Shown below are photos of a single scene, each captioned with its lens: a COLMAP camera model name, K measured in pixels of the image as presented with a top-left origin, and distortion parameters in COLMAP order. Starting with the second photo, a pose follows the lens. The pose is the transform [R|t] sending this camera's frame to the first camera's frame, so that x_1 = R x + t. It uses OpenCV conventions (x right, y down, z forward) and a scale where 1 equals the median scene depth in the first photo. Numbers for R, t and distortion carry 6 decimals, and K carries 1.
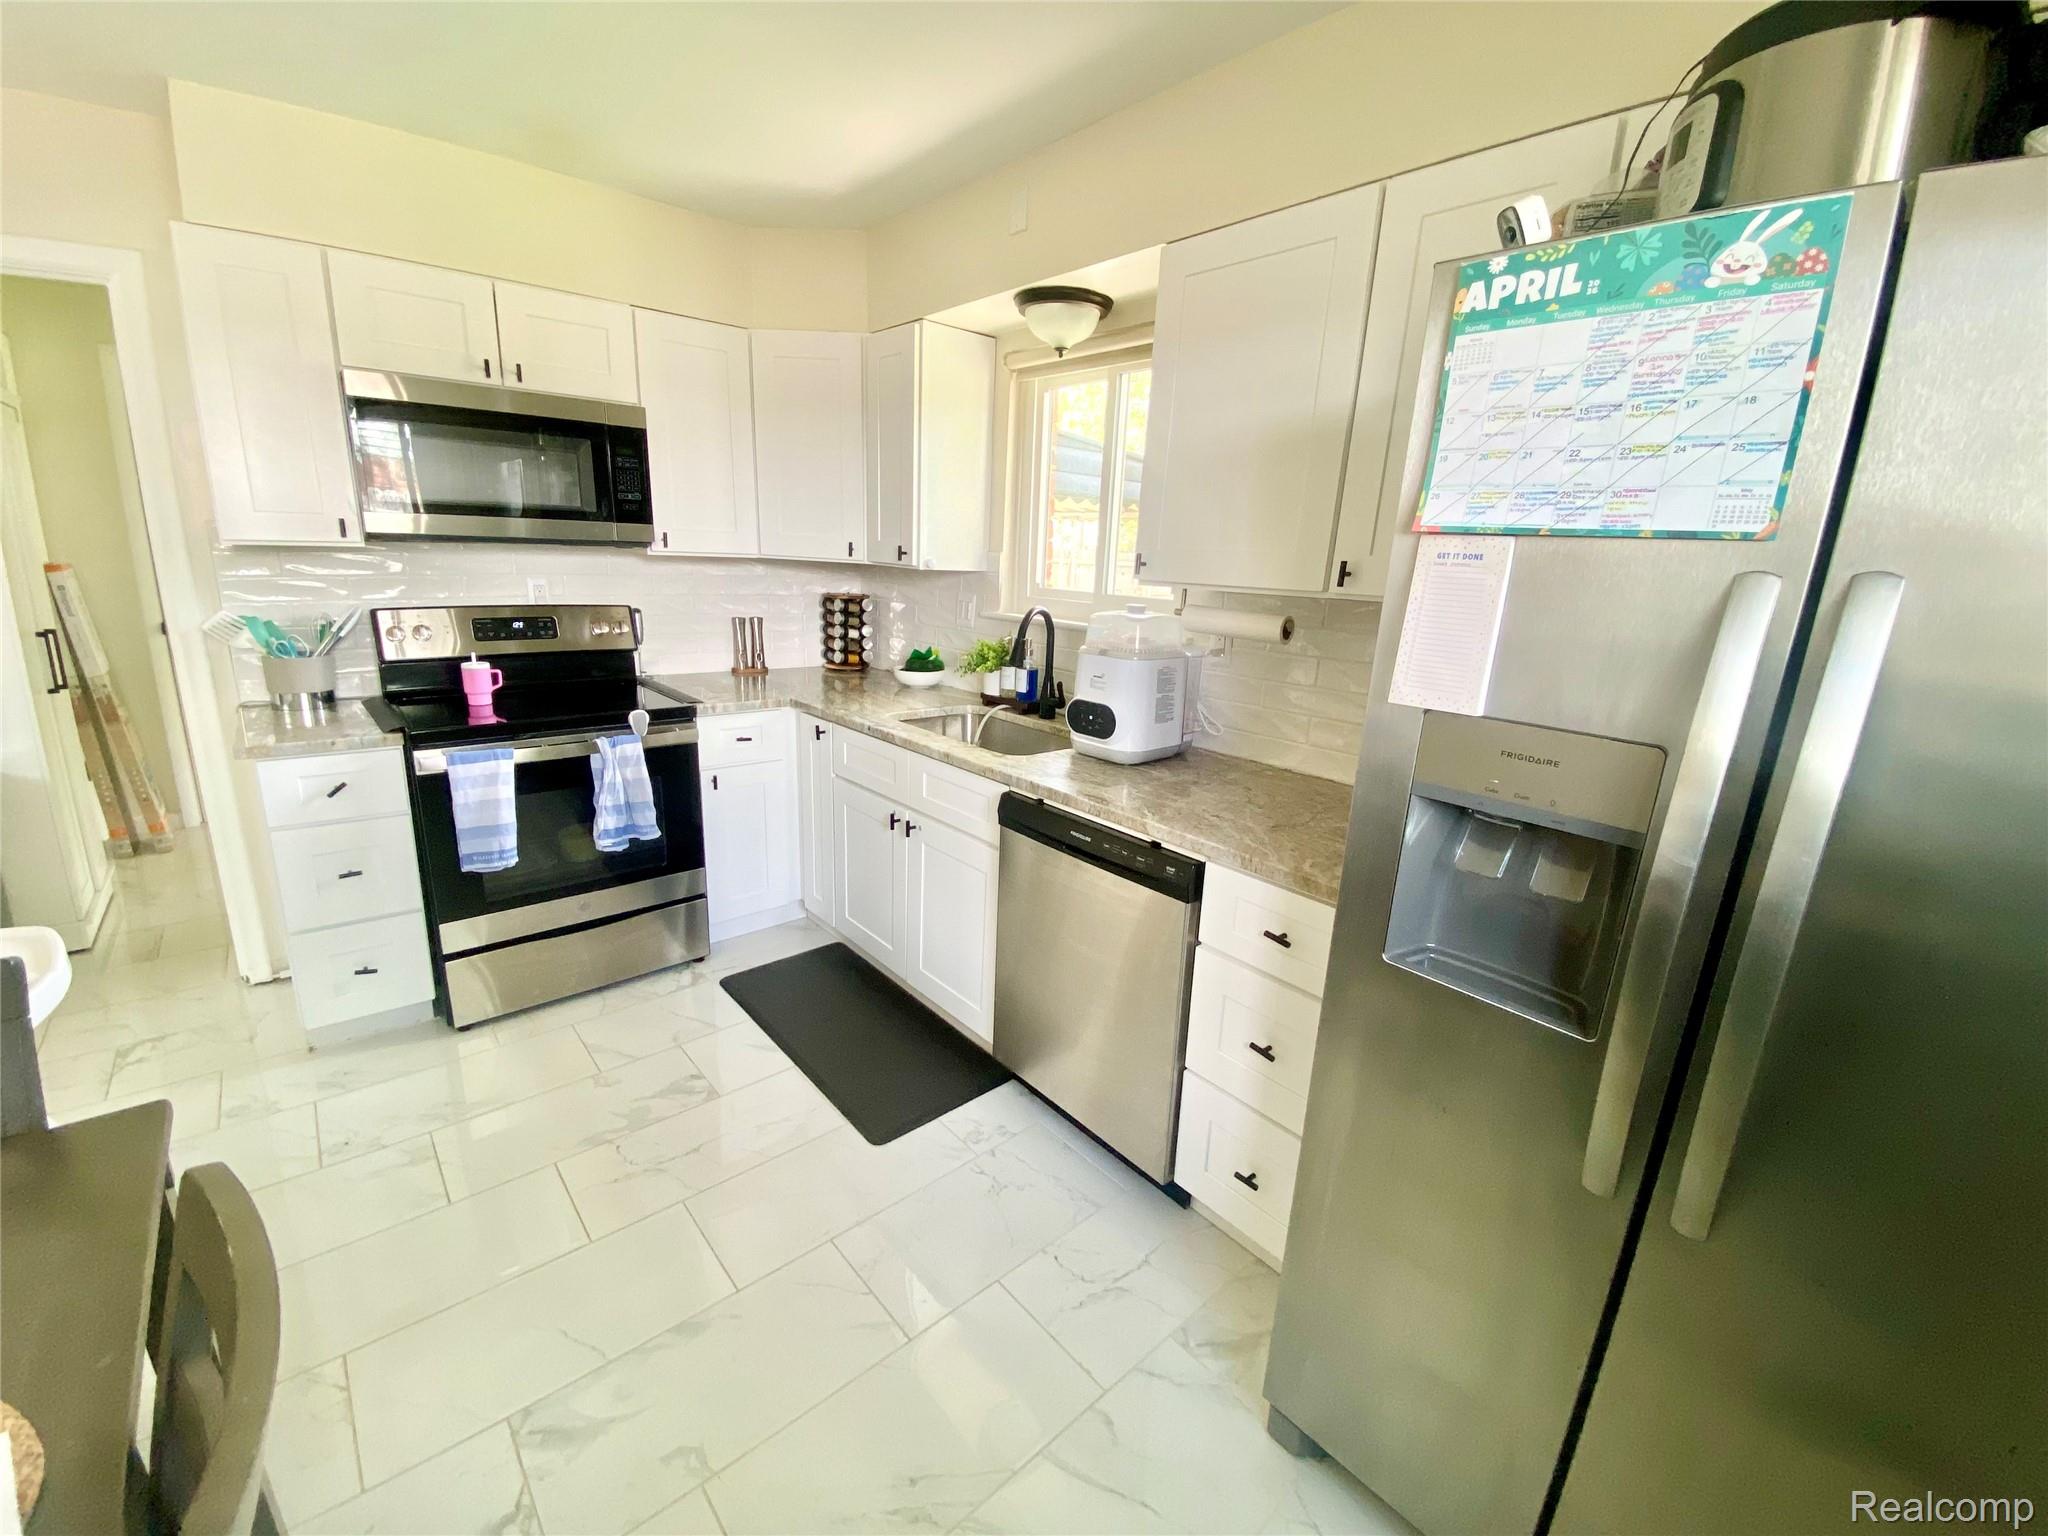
lens RADIAL K [[827.4, 0, 1024.0], [0, 827.4, 768.0], [0, 0, 1]] dist [0.038421, -0.029302]
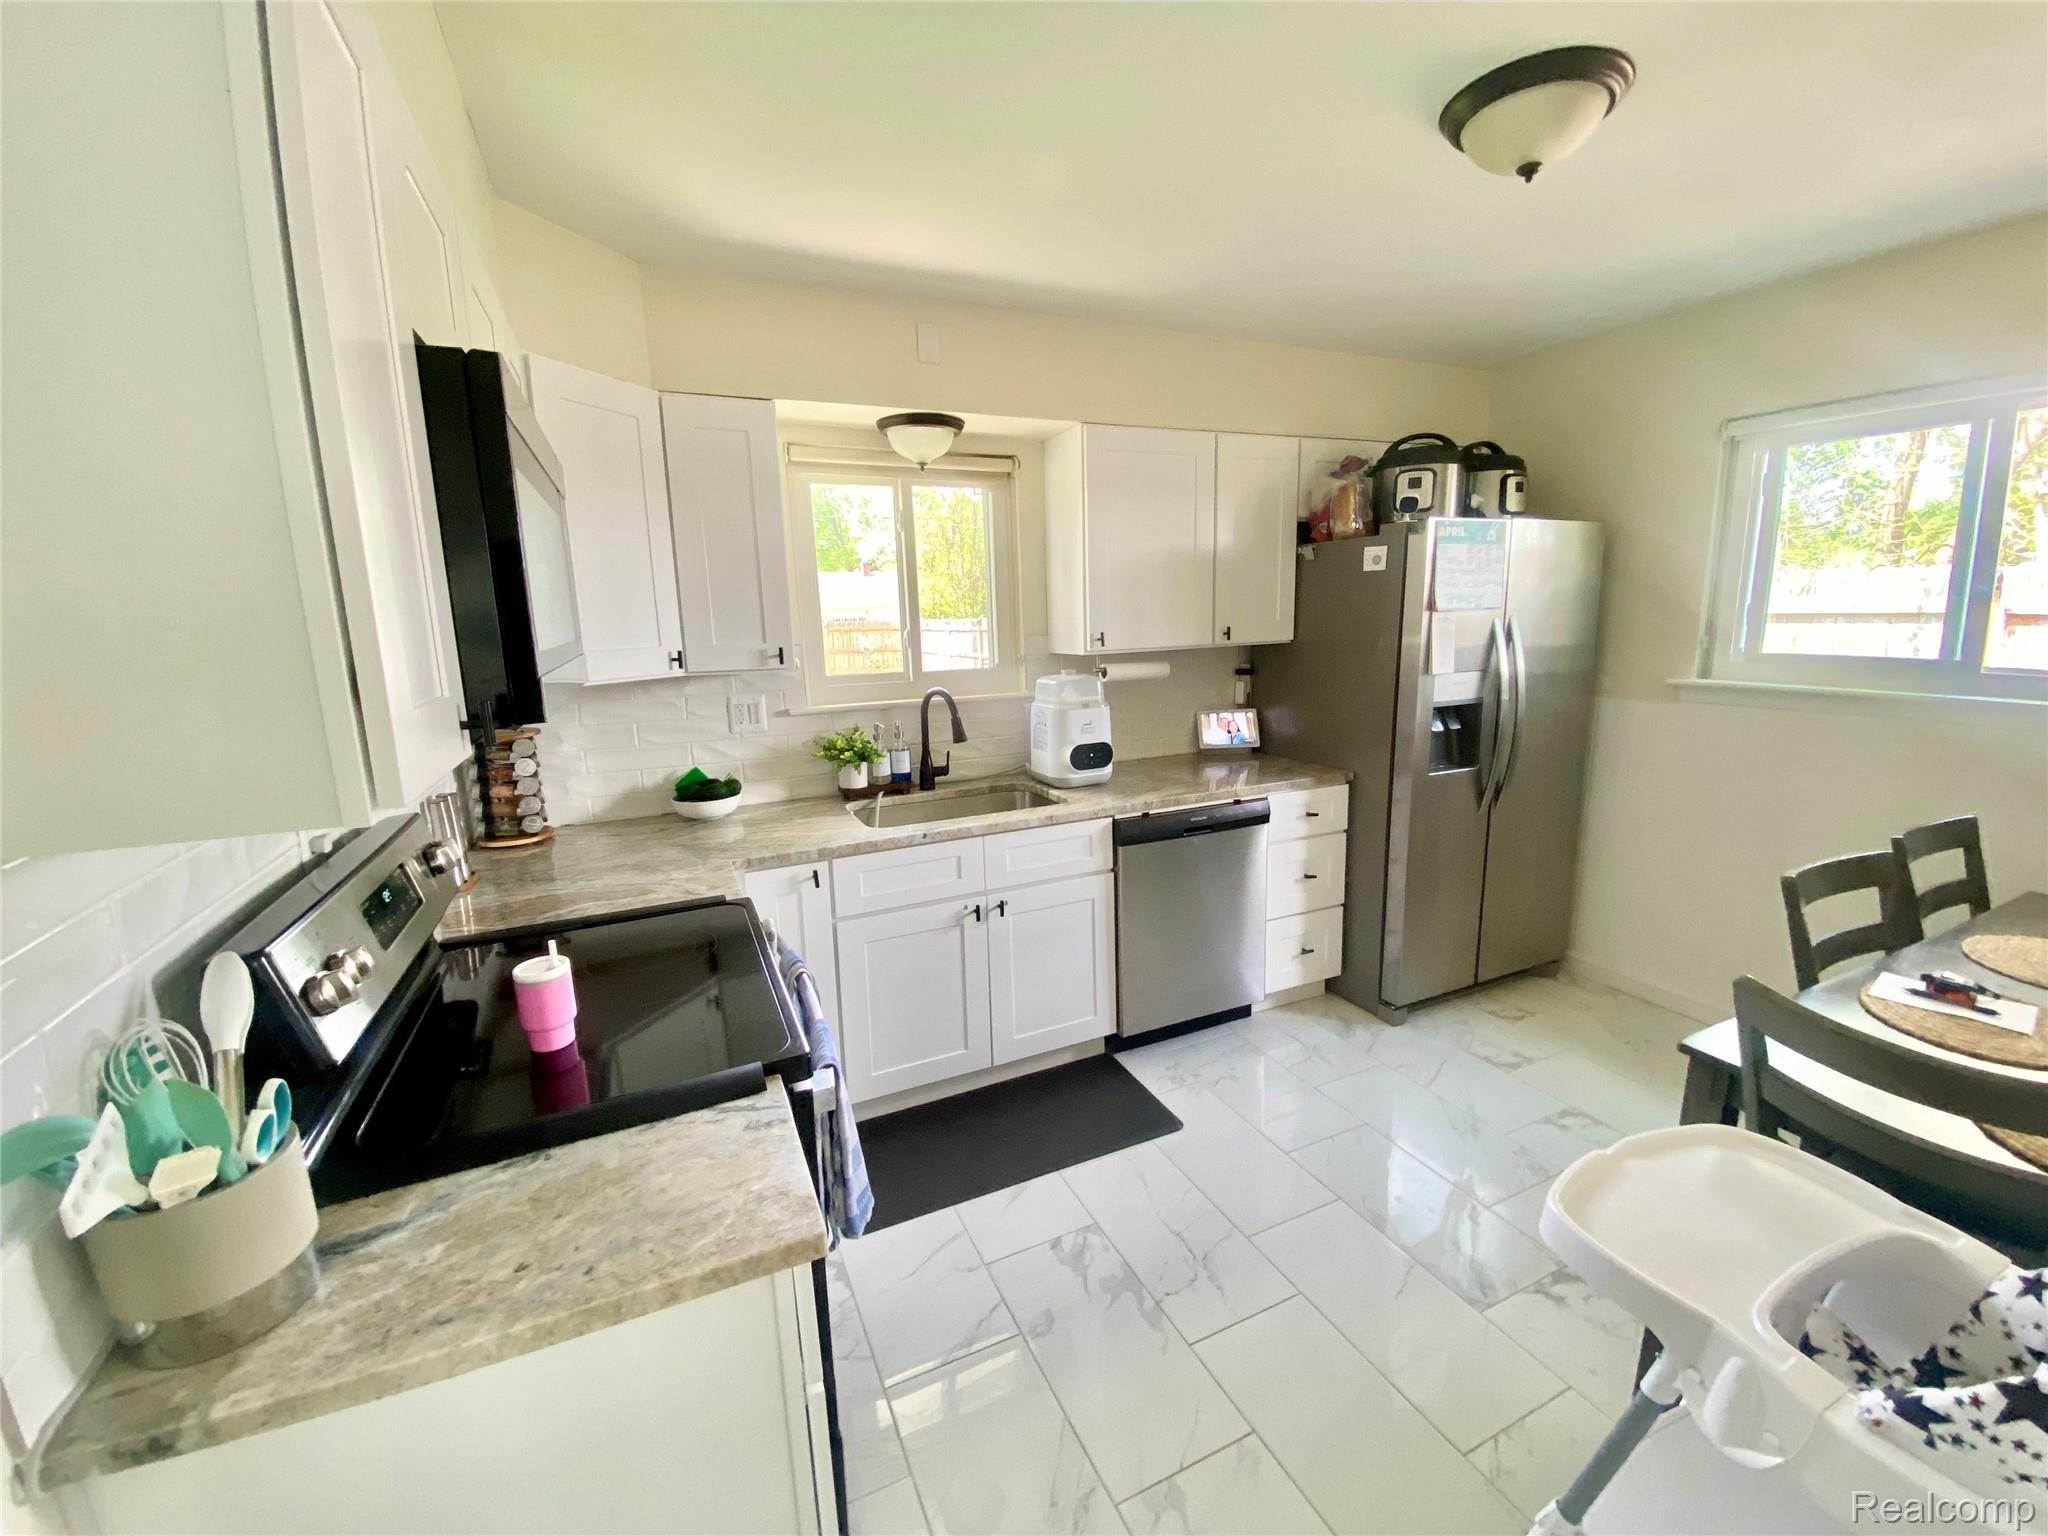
lens RADIAL K [[827.4, 0, 1024.0], [0, 827.4, 768.0], [0, 0, 1]] dist [0.038421, -0.029302]
pose [[0.283415, -0.228292, 0.931428, -1.264474], [0.281846, 0.948188, 0.146639, -0.282867], [-0.916645, 0.220960, 0.333073, 0.708758]]
